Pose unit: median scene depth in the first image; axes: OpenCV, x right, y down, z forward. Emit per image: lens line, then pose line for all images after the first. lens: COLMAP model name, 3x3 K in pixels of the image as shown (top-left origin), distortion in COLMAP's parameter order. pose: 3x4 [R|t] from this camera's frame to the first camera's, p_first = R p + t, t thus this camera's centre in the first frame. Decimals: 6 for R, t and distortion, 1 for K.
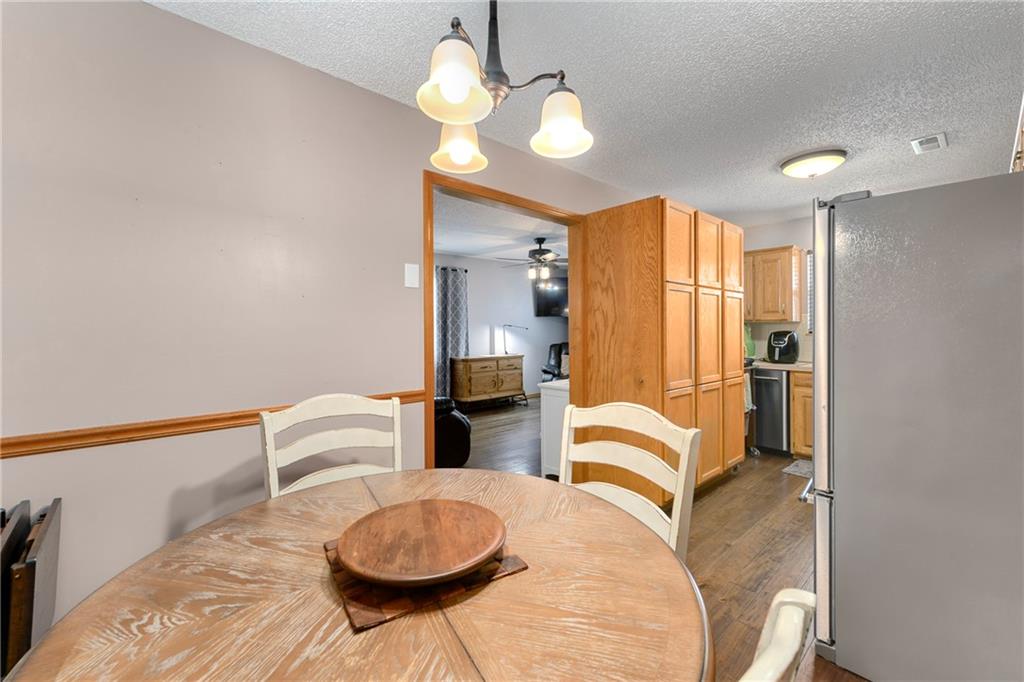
lens RADIAL K [[420.6, 0, 516.6], [0, 420.6, 323.3], [0, 0, 1]] dist [0.000406, -0.000027]
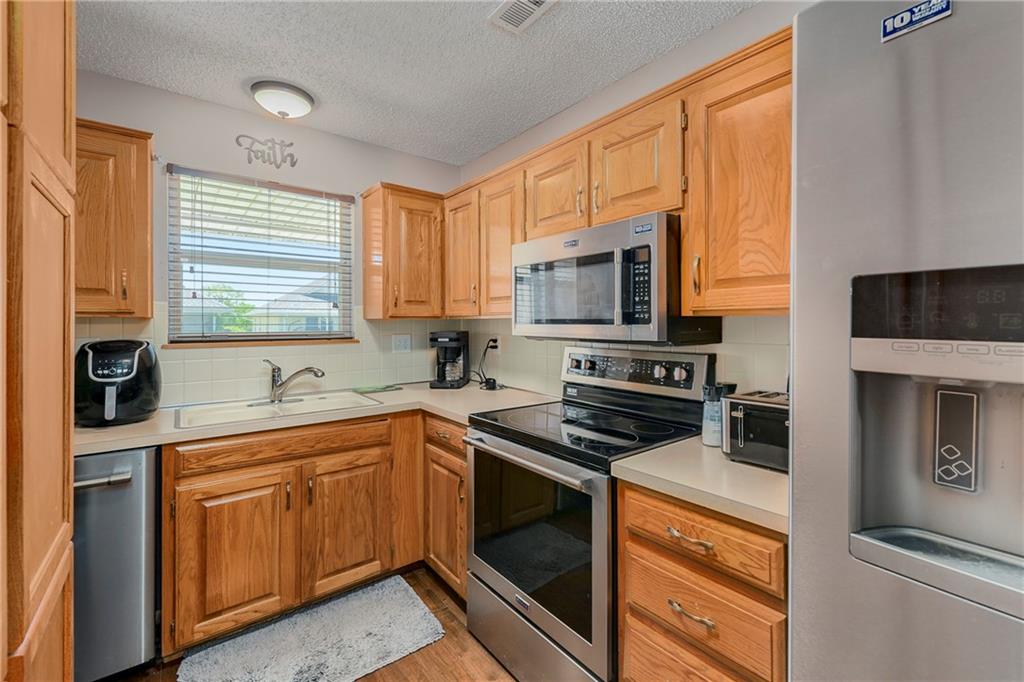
lens RADIAL K [[427.0, 0, 511.8], [0, 427.0, 318.9], [0, 0, 1]] dist [0.001209, -0.000530]
pose [[0.069043, 0.009879, 0.997565, 0.281323], [-0.005002, 0.999942, -0.009557, 0.000463], [-0.997601, -0.004330, 0.069089, 0.658245]]
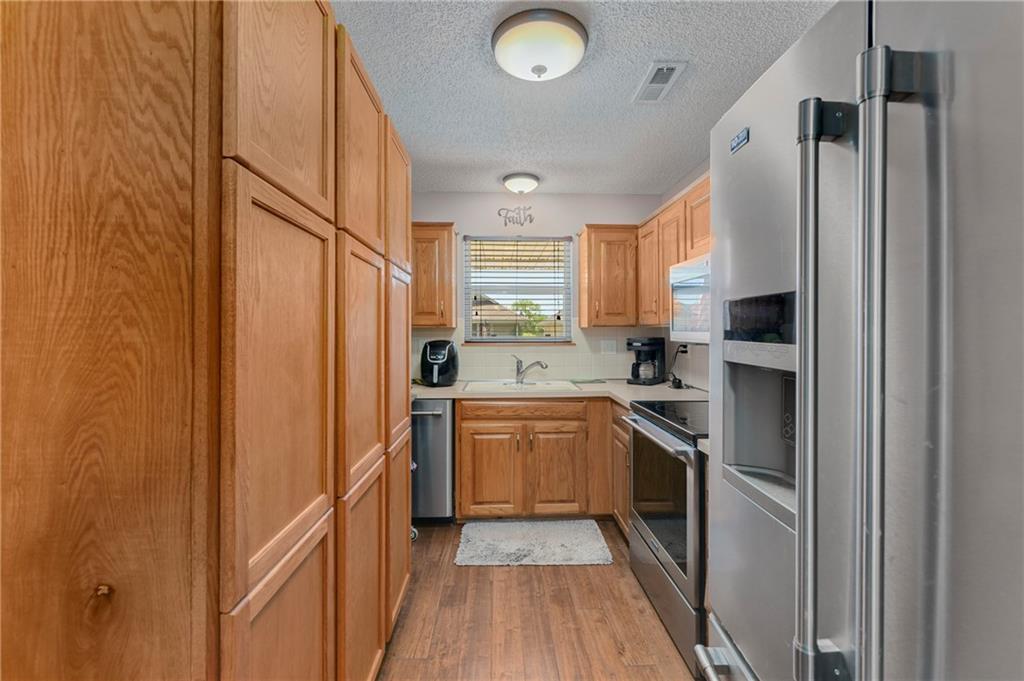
lens RADIAL K [[420.6, 0, 516.6], [0, 420.6, 322.8], [0, 0, 1]] dist [0.000406, -0.000027]
pose [[0.641396, 0.014126, 0.767080, 0.183271], [-0.003059, 0.999870, -0.015855, -0.000604], [-0.767204, 0.007823, 0.641355, 0.482125]]
